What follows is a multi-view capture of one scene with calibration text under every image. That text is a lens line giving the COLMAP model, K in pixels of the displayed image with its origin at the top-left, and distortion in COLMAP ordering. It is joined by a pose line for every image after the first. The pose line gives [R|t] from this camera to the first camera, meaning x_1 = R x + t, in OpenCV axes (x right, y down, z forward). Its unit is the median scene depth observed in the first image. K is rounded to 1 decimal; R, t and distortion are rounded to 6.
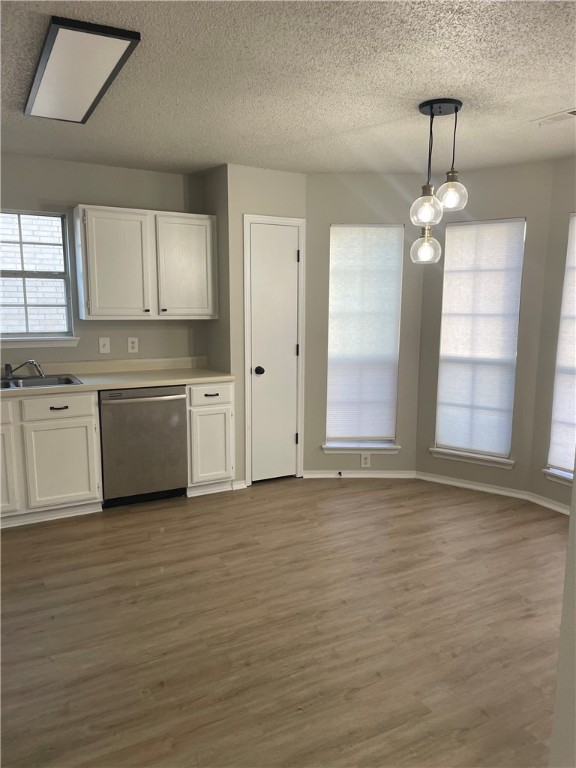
lens RADIAL K [[583.3, 0, 288.5], [0, 583.3, 384.5], [0, 0, 1]] dist [0.001547, 0.001859]
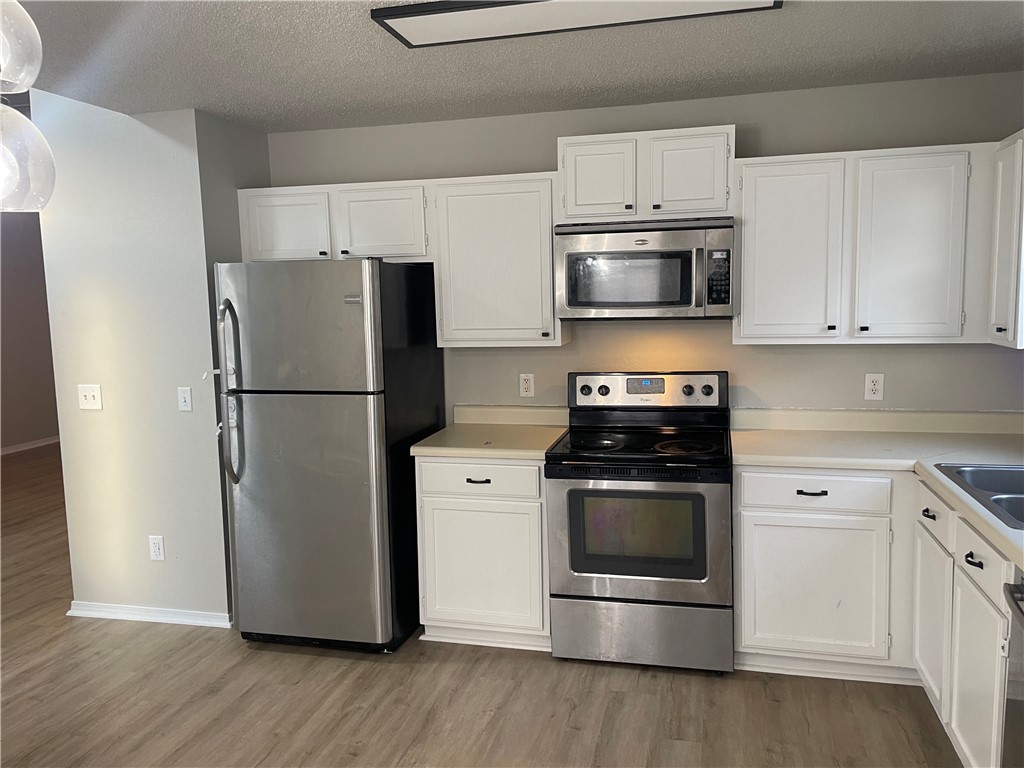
lens RADIAL K [[777.7, 0, 513.3], [0, 777.7, 384.5], [0, 0, 1]] dist [0.001547, 0.001859]
pose [[-0.676337, 0.097406, -0.730124, 0.444670], [-0.094185, 0.971646, 0.216873, -0.315420], [0.730546, 0.215446, -0.647986, 1.952147]]
